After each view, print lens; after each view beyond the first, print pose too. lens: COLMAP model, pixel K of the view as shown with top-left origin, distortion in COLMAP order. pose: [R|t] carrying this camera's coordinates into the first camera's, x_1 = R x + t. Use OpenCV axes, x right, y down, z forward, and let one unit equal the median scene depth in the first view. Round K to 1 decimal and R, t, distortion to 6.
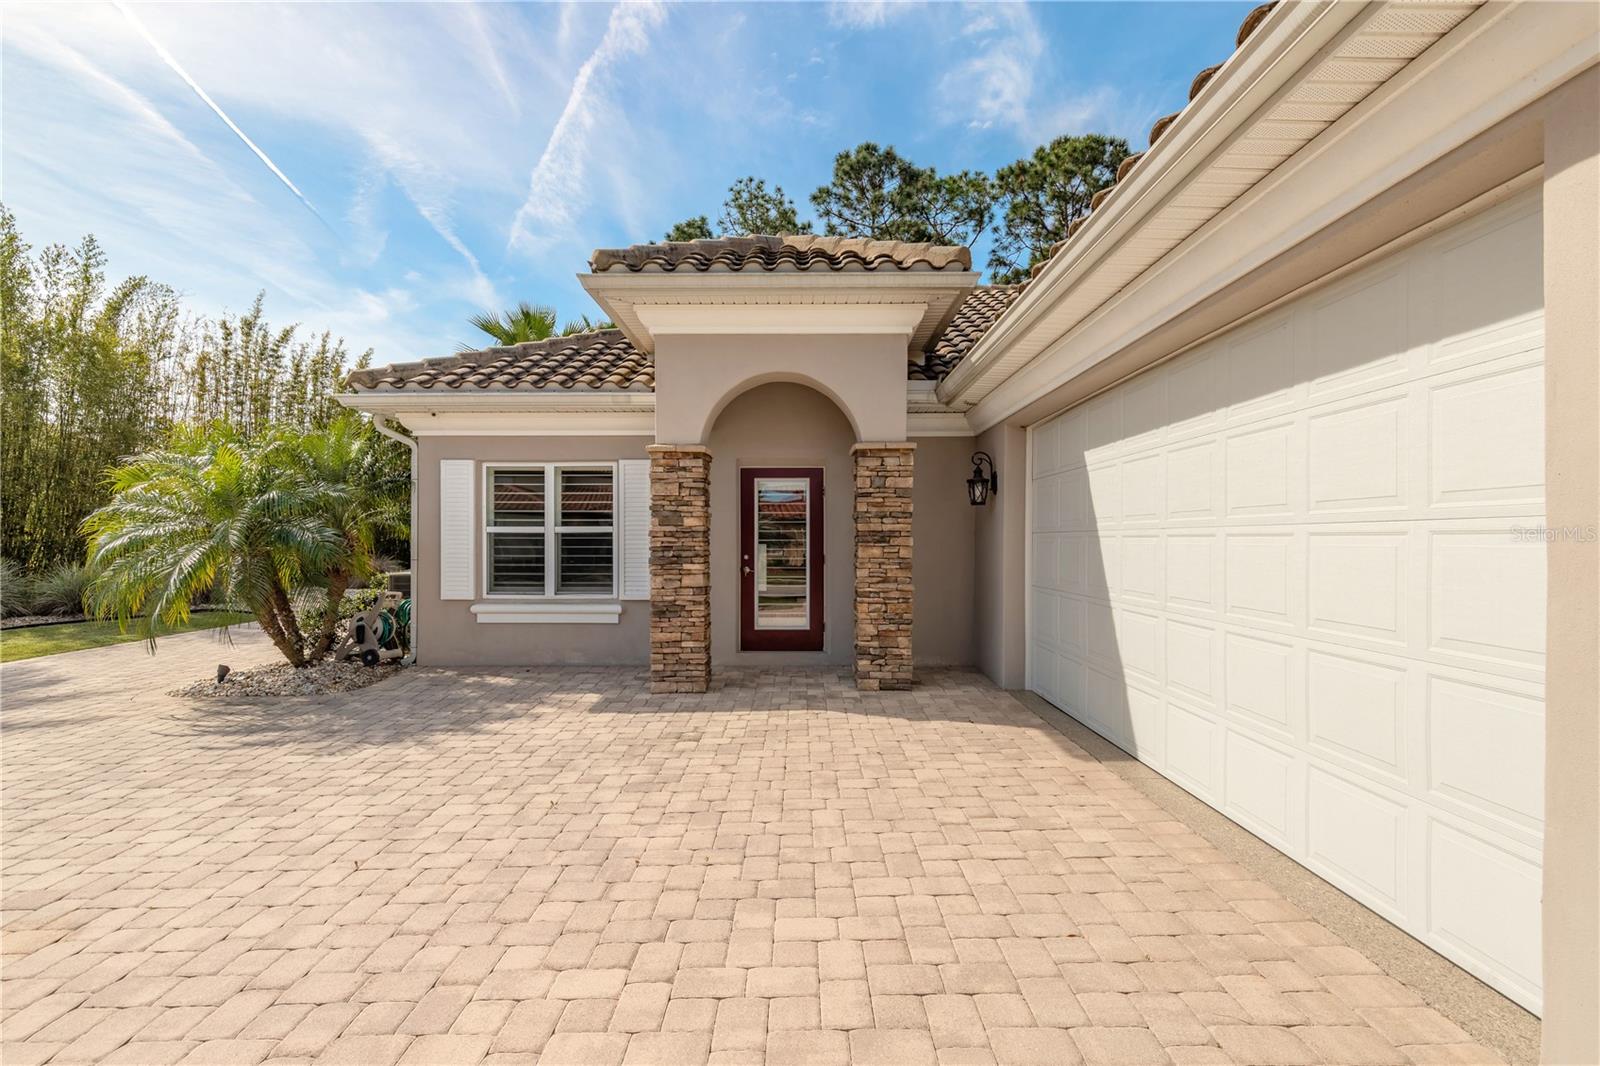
lens RADIAL K [[726.0, 0, 797.1], [0, 726.0, 537.8], [0, 0, 1]] dist [0.007450, -0.001089]
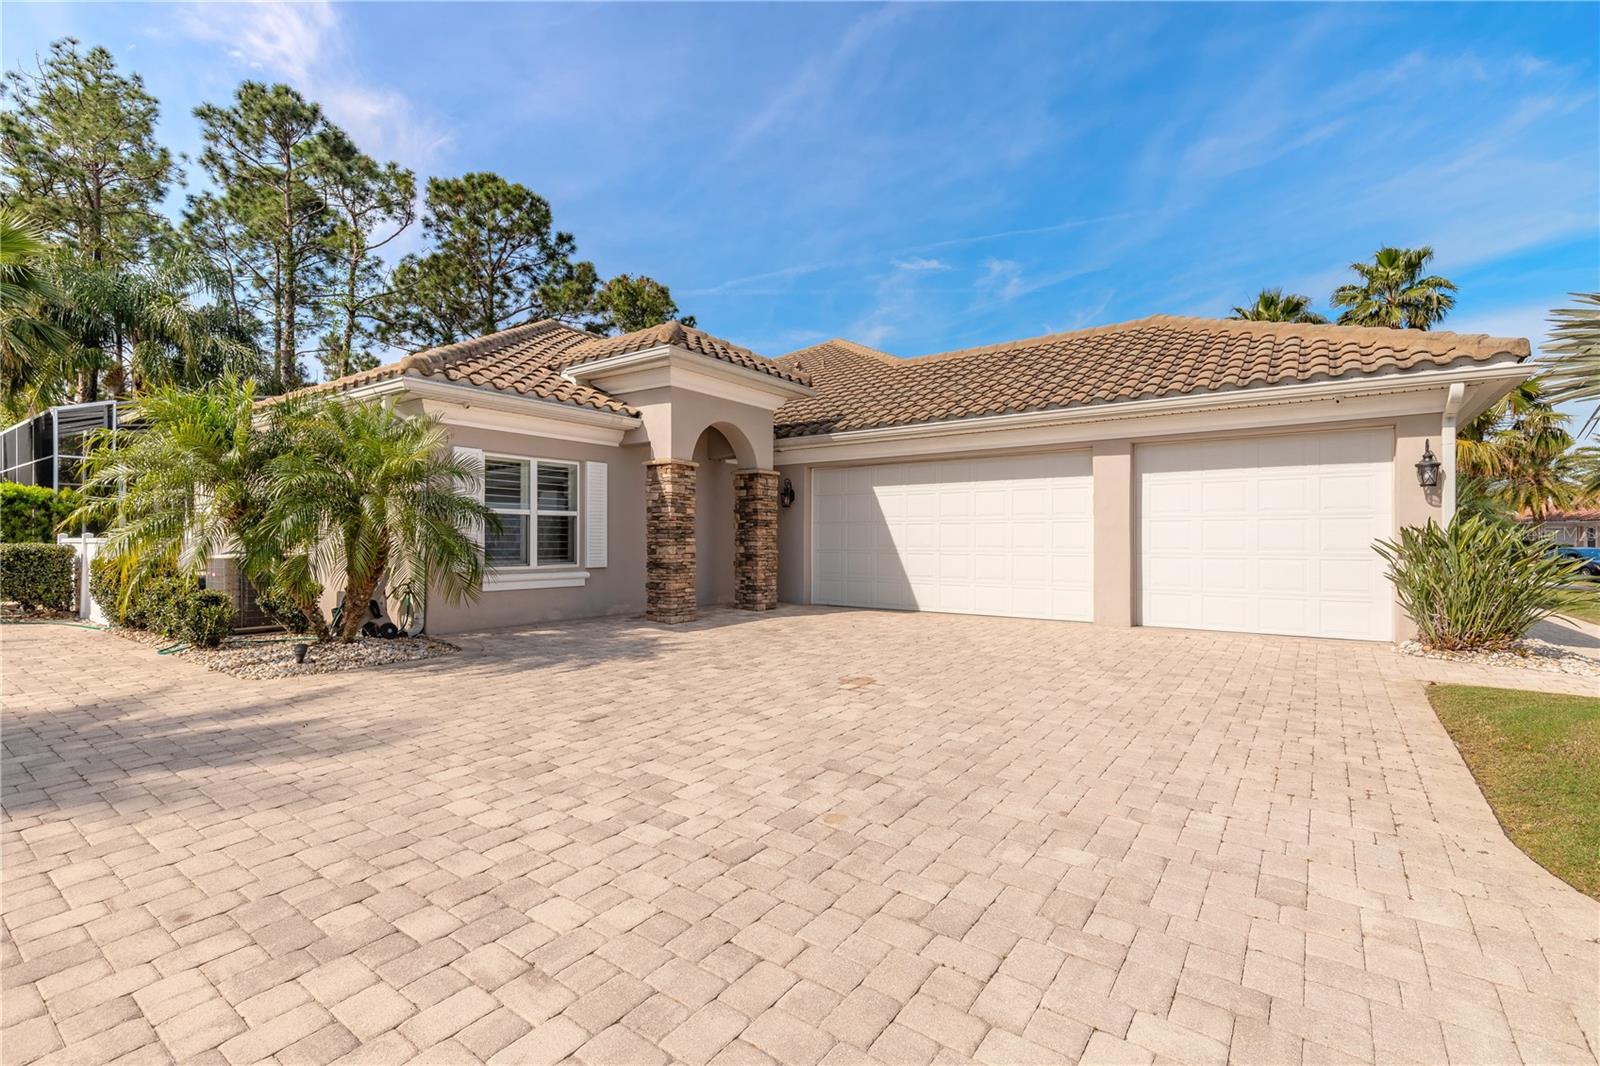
lens RADIAL K [[726.0, 0, 787.4], [0, 726.0, 535.2], [0, 0, 1]] dist [0.007450, -0.001089]
pose [[0.583336, 0.007387, 0.812198, -1.142808], [-0.005054, 0.999972, -0.005465, 0.033022], [-0.812215, -0.000917, 0.583357, -0.063317]]
